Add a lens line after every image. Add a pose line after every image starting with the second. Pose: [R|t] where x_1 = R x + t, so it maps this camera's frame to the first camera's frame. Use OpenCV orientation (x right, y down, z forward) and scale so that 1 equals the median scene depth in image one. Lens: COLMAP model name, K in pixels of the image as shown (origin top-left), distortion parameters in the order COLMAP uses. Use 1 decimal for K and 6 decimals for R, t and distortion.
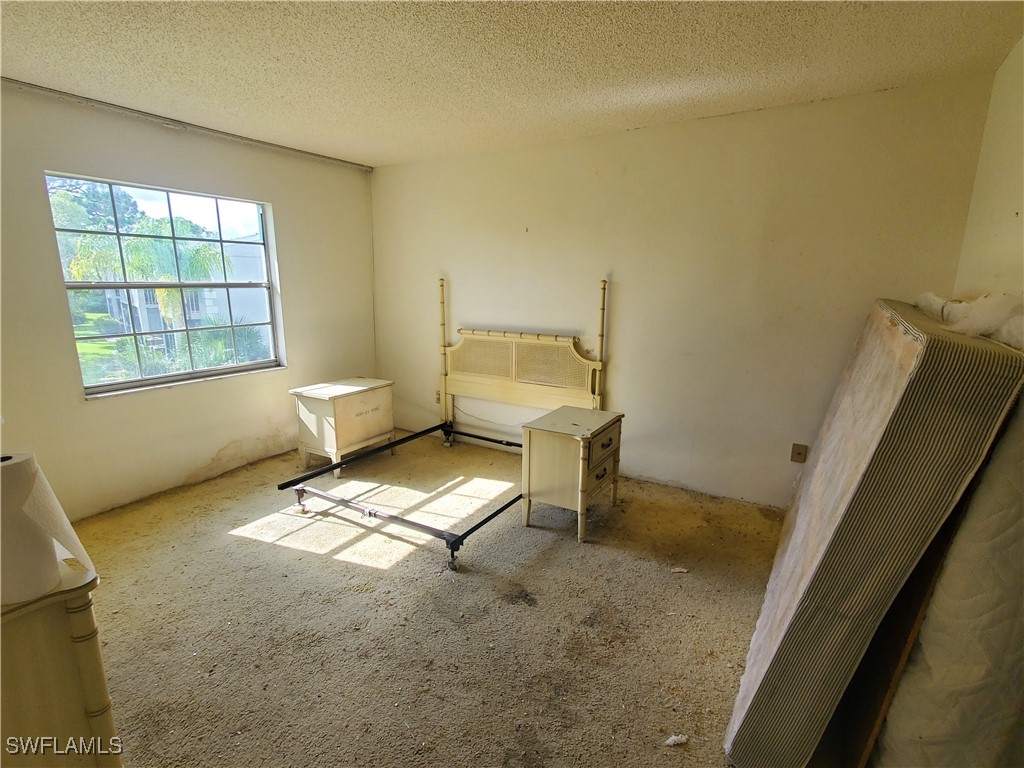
lens RADIAL K [[509.3, 0, 517.0], [0, 509.3, 389.6], [0, 0, 1]] dist [0.011969, -0.000019]
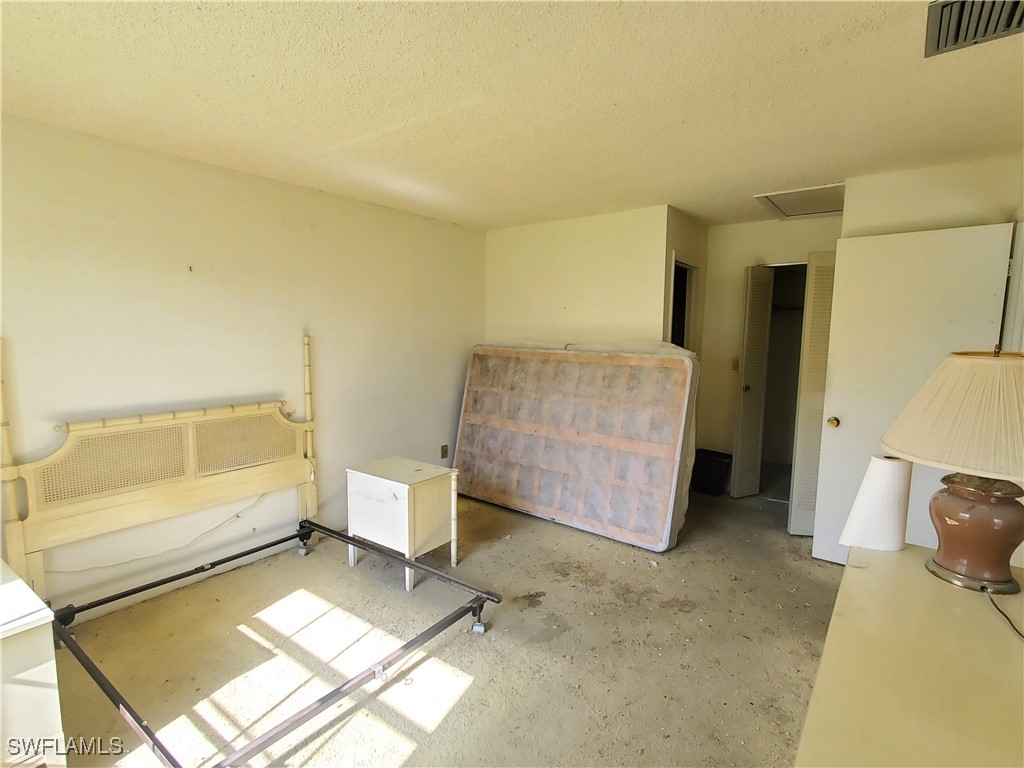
lens RADIAL K [[509.3, 0, 517.0], [0, 509.3, 389.6], [0, 0, 1]] dist [0.011969, -0.000019]
pose [[0.080615, -0.119999, 0.989495, -0.709740], [0.201929, 0.974107, 0.101682, -0.127748], [-0.976077, 0.191611, 0.102759, 0.515300]]
